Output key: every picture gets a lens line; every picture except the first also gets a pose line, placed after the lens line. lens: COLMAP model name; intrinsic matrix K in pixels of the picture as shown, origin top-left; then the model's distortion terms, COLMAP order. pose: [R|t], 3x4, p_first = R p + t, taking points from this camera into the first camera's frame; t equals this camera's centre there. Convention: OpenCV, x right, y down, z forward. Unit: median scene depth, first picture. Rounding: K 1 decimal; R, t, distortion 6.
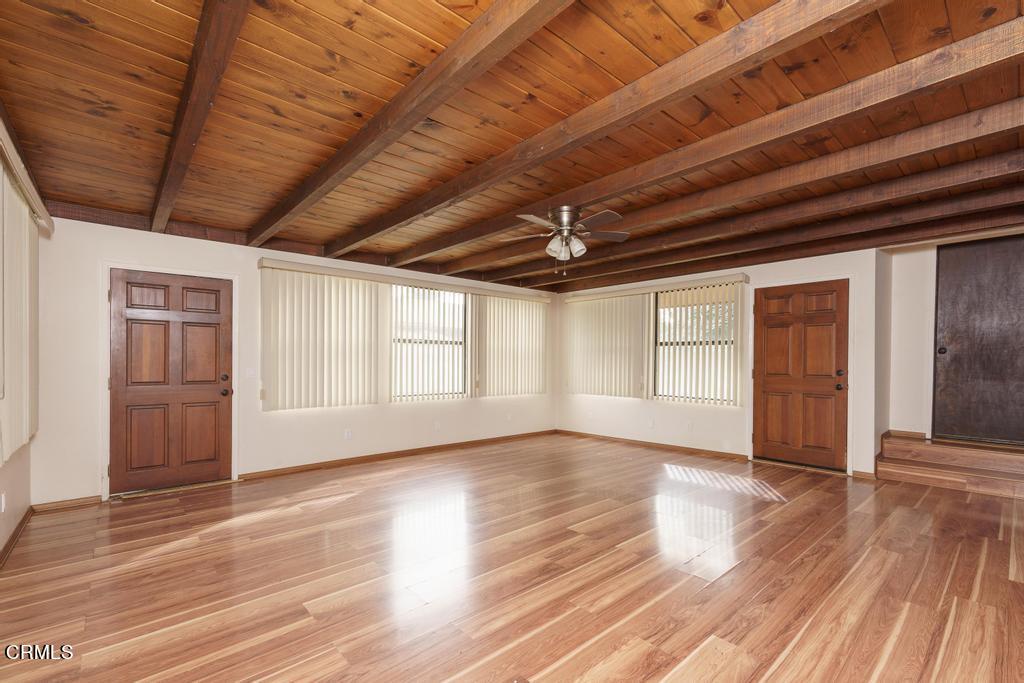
lens RADIAL K [[452.9, 0, 523.8], [0, 452.9, 355.0], [0, 0, 1]] dist [0.005600, -0.000133]
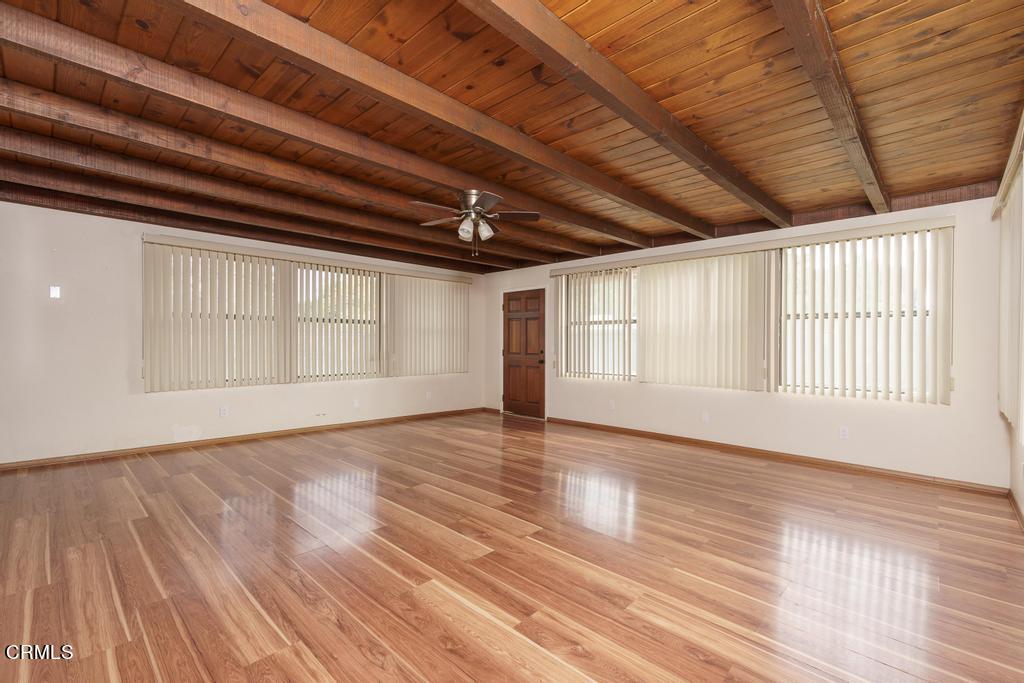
lens RADIAL K [[452.9, 0, 510.7], [0, 452.9, 344.8], [0, 0, 1]] dist [0.005600, -0.000133]
pose [[0.057443, 0.002981, -0.998344, 1.076714], [0.010331, 0.999940, 0.003580, 0.021403], [0.998295, -0.010519, 0.057408, 0.985341]]
